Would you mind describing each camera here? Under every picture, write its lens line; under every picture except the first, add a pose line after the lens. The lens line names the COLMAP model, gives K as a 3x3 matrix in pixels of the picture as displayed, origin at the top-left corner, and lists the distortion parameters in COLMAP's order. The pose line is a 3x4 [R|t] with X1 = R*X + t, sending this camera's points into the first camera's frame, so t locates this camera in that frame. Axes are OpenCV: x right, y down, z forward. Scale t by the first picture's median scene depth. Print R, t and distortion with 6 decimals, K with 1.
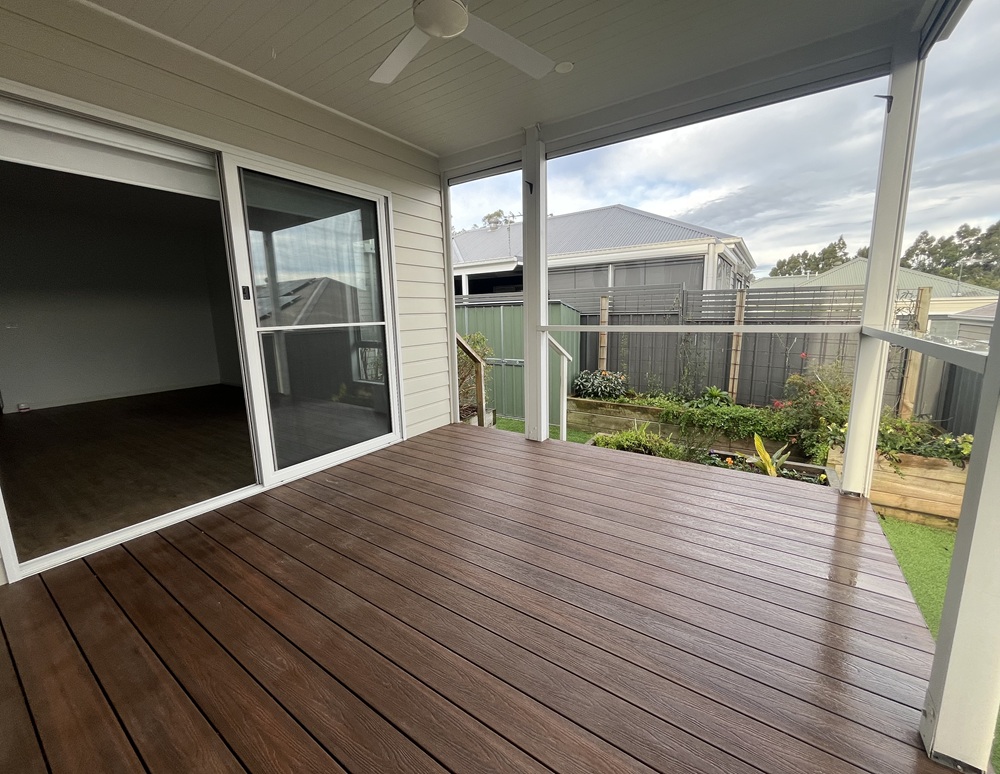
lens RADIAL K [[404.6, 0, 497.7], [0, 404.6, 380.7], [0, 0, 1]] dist [-0.000761, 0.000037]
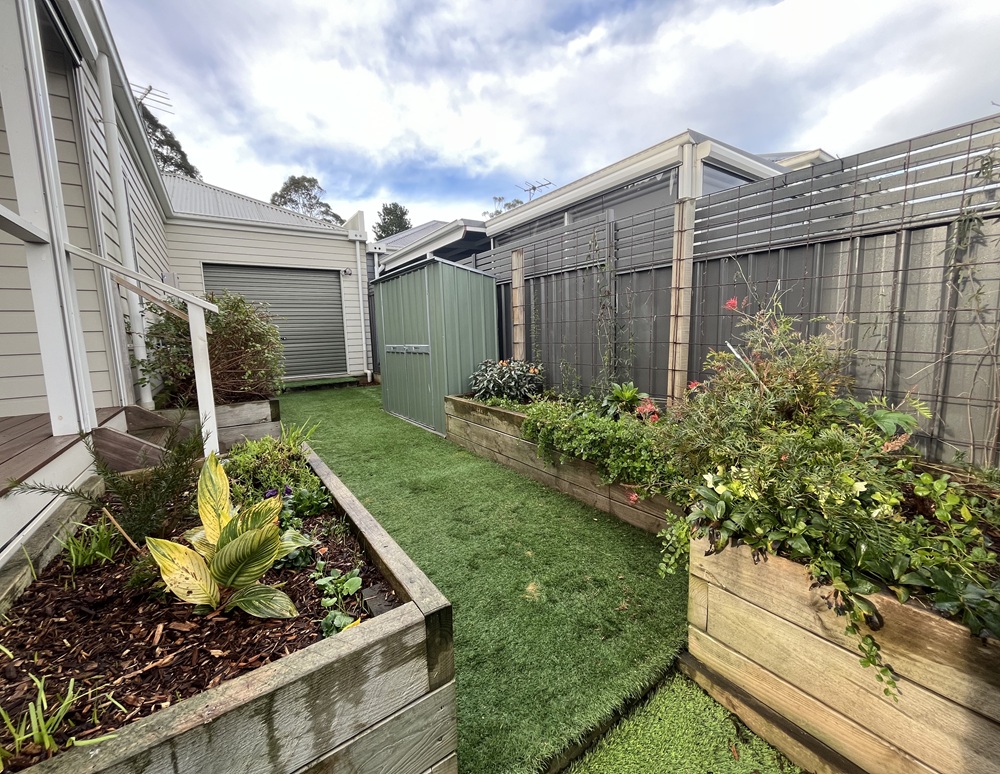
lens RADIAL K [[404.6, 0, 497.7], [0, 404.6, 380.7], [0, 0, 1]] dist [-0.000761, 0.000037]
pose [[0.930057, 0.033533, -0.365881, 0.564624], [-0.048164, 0.998360, -0.030933, 0.035983], [0.364243, 0.046392, 0.930148, 0.425028]]
